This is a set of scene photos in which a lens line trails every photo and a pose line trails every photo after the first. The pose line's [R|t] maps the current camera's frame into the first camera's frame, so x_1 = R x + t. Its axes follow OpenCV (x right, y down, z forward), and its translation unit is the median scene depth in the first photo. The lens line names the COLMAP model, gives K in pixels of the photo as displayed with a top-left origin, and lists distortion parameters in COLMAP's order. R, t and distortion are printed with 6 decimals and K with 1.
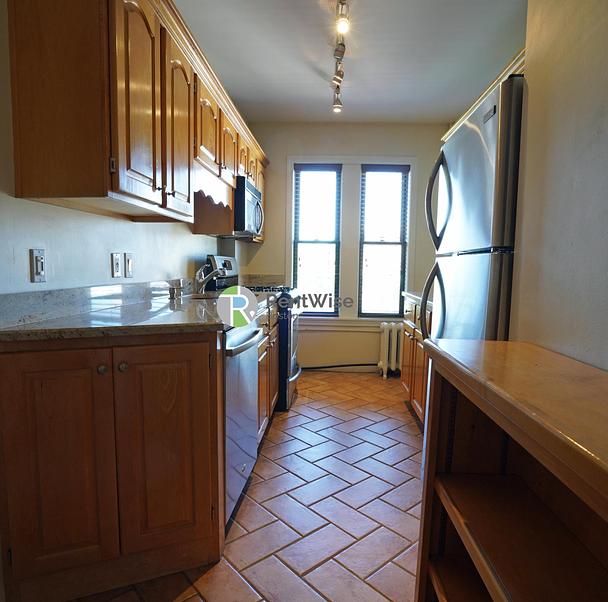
lens RADIAL K [[425.1, 0, 304.0], [0, 425.1, 301.0], [0, 0, 1]] dist [-0.060692, 0.028561]
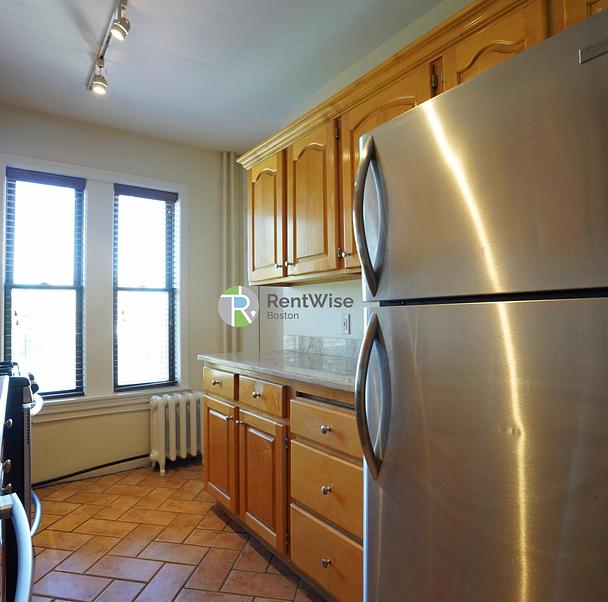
lens RADIAL K [[425.1, 0, 304.0], [0, 425.1, 301.0], [0, 0, 1]] dist [-0.060692, 0.028561]
pose [[0.785658, -0.006984, 0.618621, -0.056981], [0.077913, 0.993092, -0.087740, -0.028059], [-0.613735, 0.117133, 0.780775, 0.242168]]
